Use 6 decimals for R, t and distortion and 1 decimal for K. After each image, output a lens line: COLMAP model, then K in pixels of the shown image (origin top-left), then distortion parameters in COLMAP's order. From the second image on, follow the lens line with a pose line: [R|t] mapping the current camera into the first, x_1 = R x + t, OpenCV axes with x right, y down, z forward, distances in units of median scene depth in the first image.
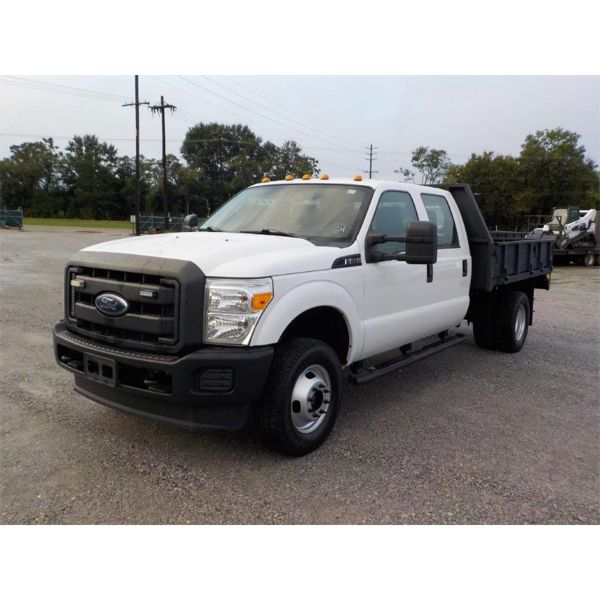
lens RADIAL K [[609.4, 0, 299.8], [0, 609.4, 299.9], [0, 0, 1]] dist [0.195963, 0.000000]
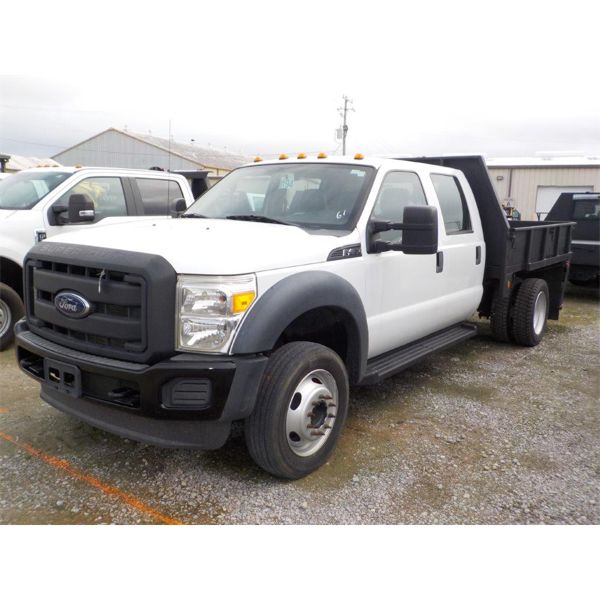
lens RADIAL K [[609.4, 0, 298.6], [0, 609.4, 304.3], [0, 0, 1]] dist [0.195963, 0.000000]
pose [[0.999873, -0.002788, -0.015671, 0.025656], [0.003351, 0.999346, 0.036011, -0.021860], [0.015561, -0.036059, 0.999229, 0.125840]]
